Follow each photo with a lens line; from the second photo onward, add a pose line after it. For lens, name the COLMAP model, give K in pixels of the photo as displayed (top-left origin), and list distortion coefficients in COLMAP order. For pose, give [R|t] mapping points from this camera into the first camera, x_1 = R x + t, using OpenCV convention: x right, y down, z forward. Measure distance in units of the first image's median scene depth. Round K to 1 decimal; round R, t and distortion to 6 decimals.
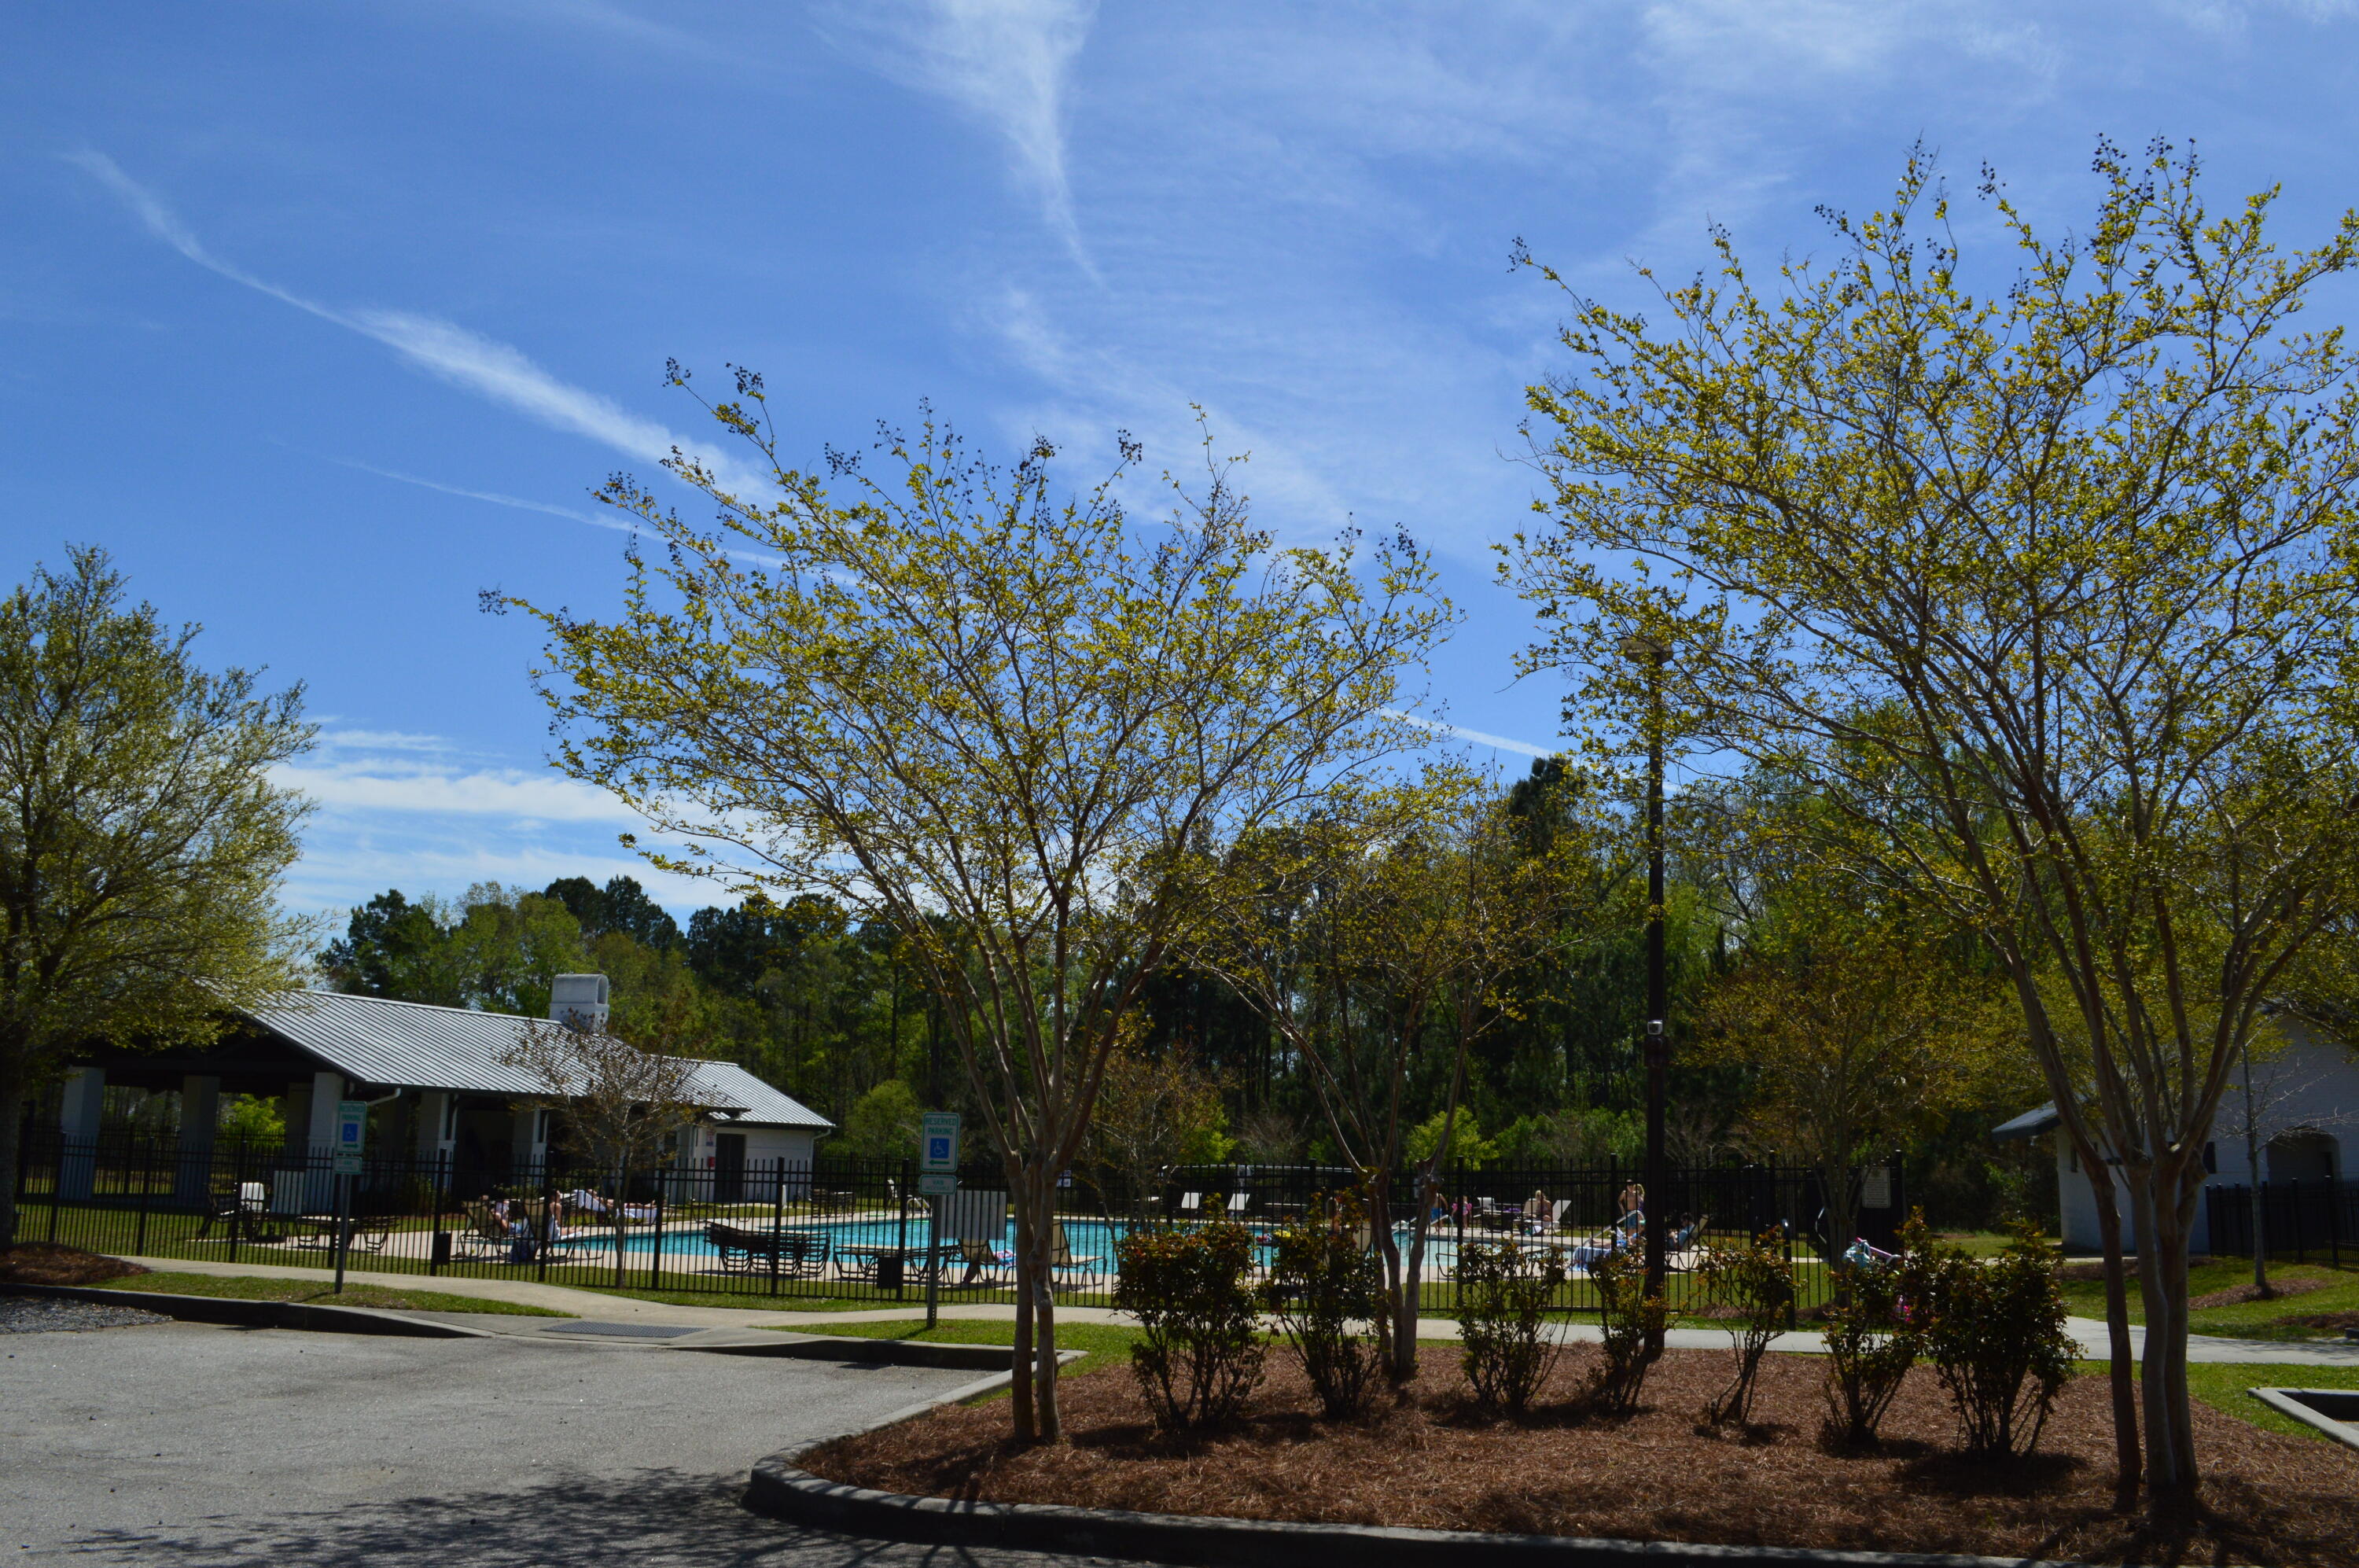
lens RADIAL K [[1898.7, 0, 1179.5], [0, 1898.7, 784.0], [0, 0, 1]] dist [-0.091165, 0.001126]
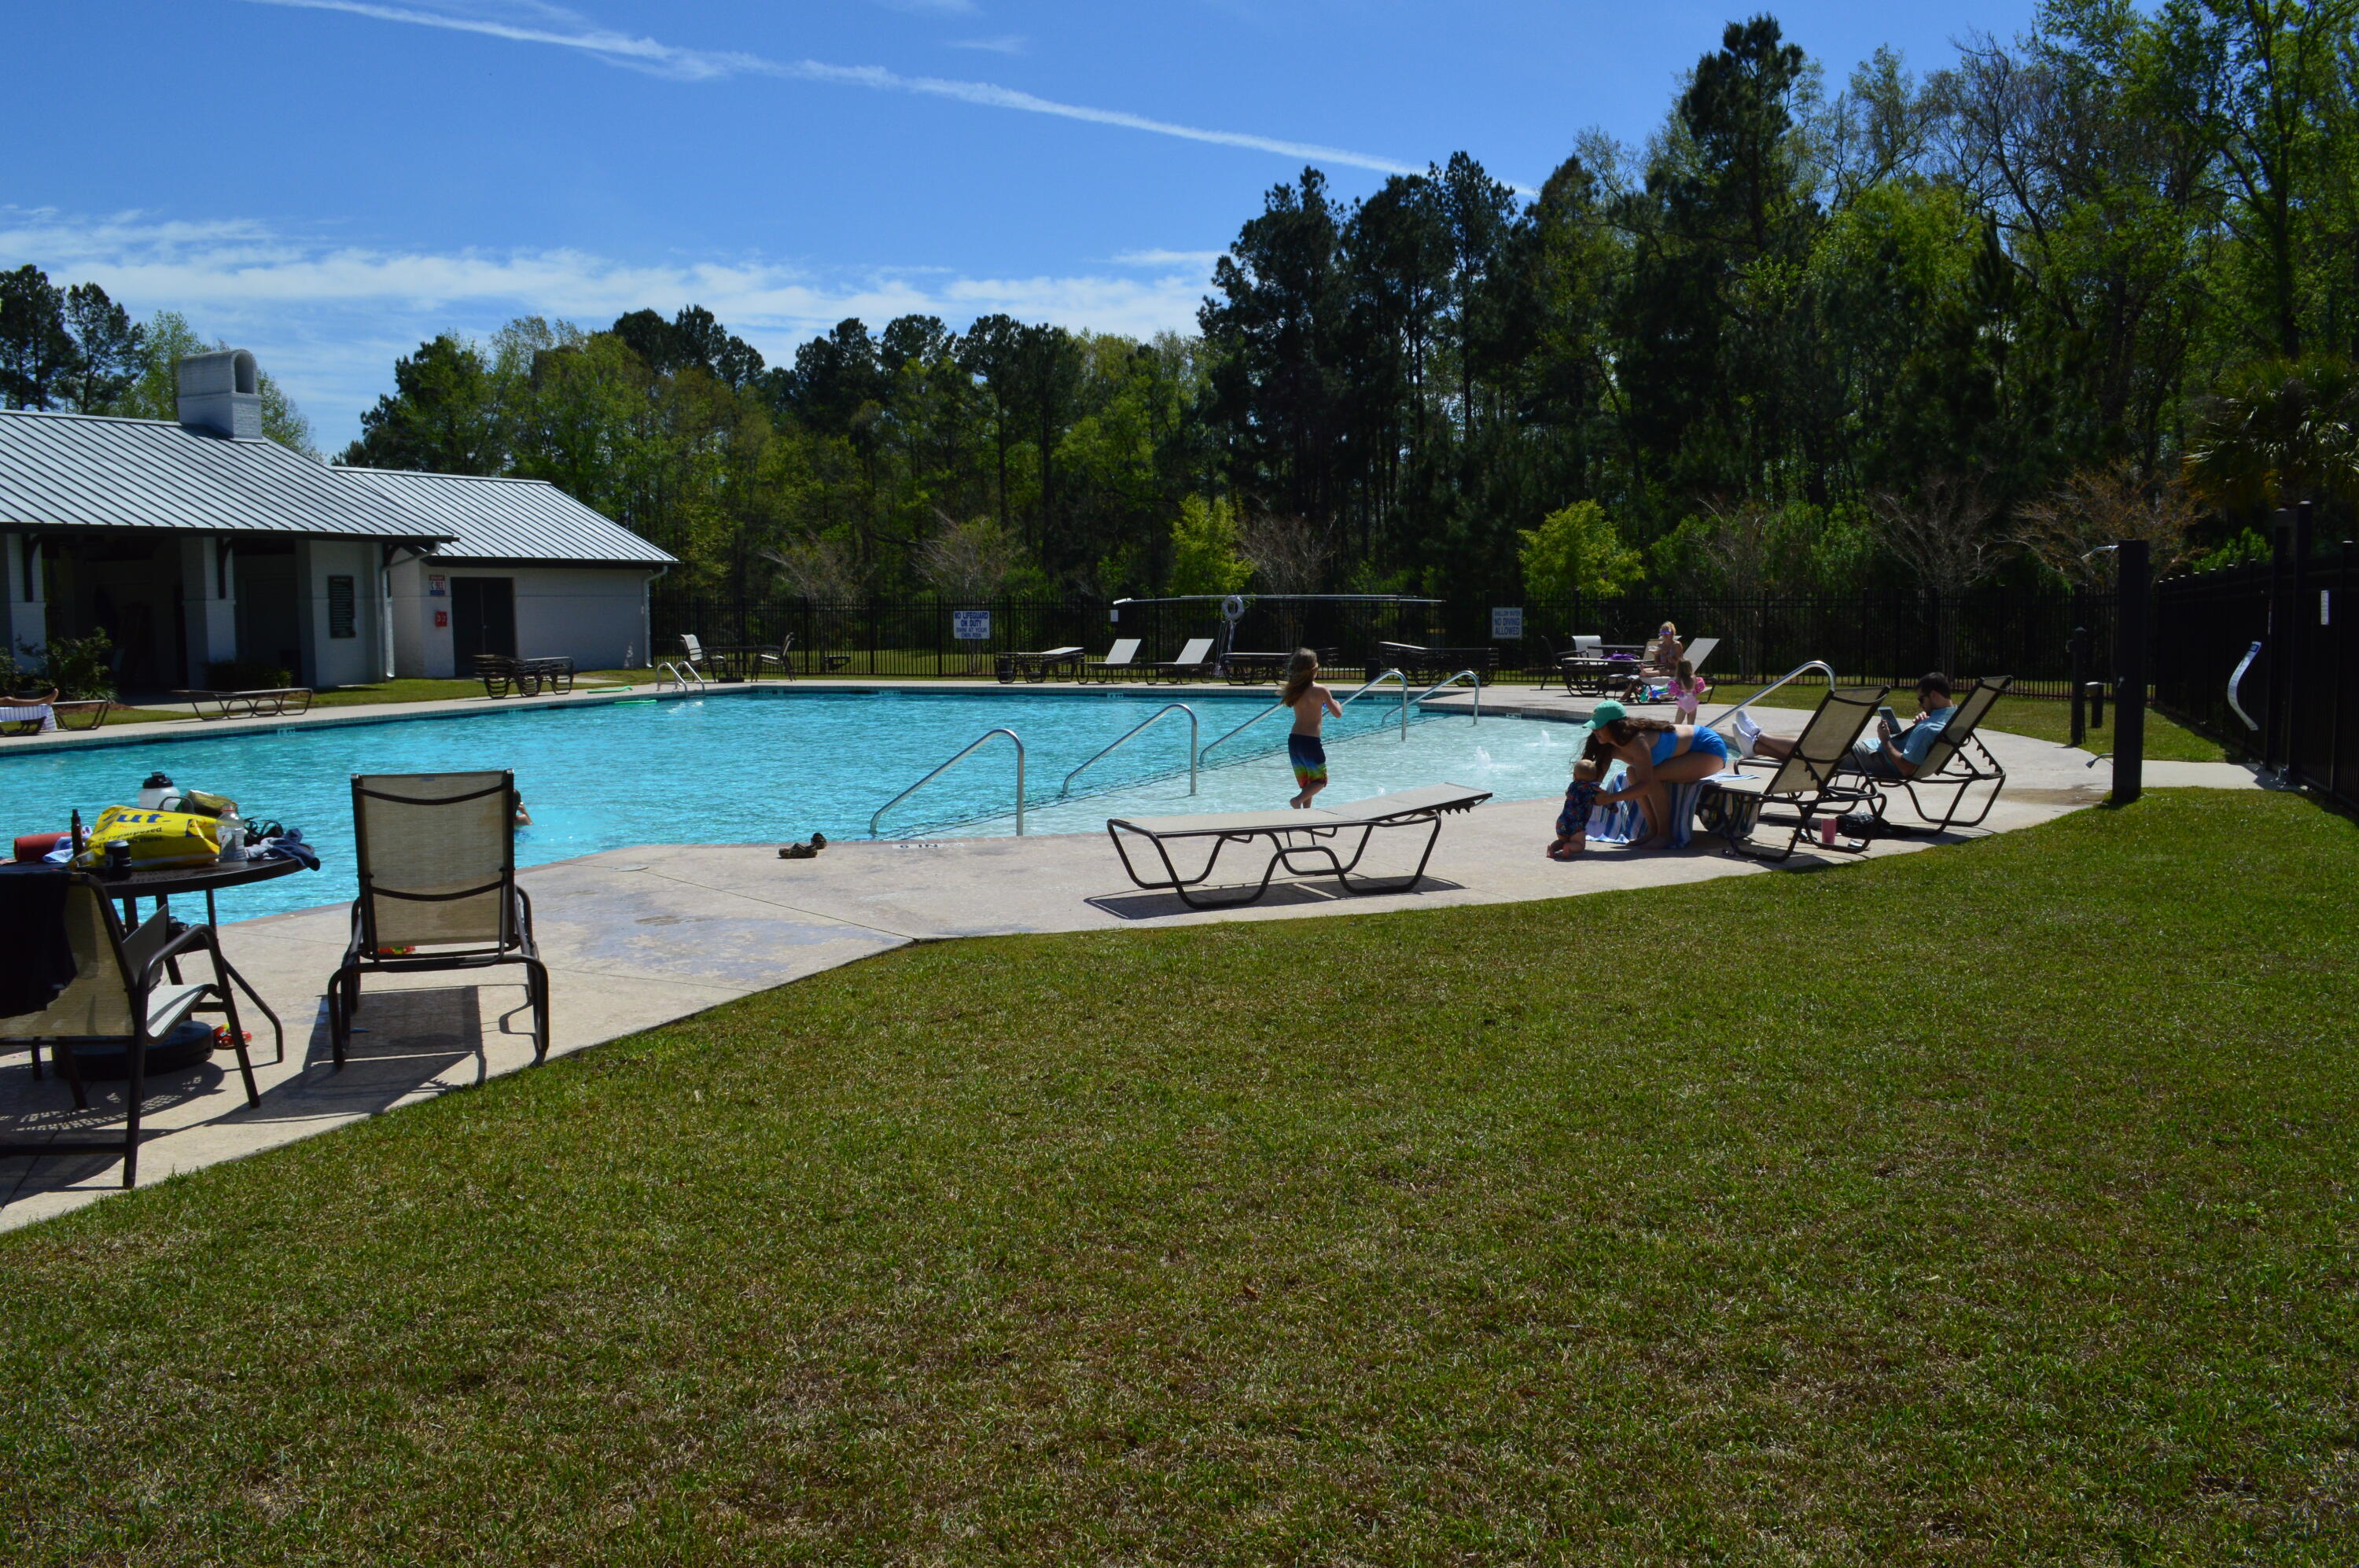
lens RADIAL K [[1898.7, 0, 1179.5], [0, 1898.7, 784.0], [0, 0, 1]] dist [-0.091165, 0.001126]
pose [[0.992159, -0.020214, -0.123339, 0.081561], [0.054620, 0.957739, 0.282404, 0.066255], [0.112418, -0.286926, 0.951333, 0.299795]]
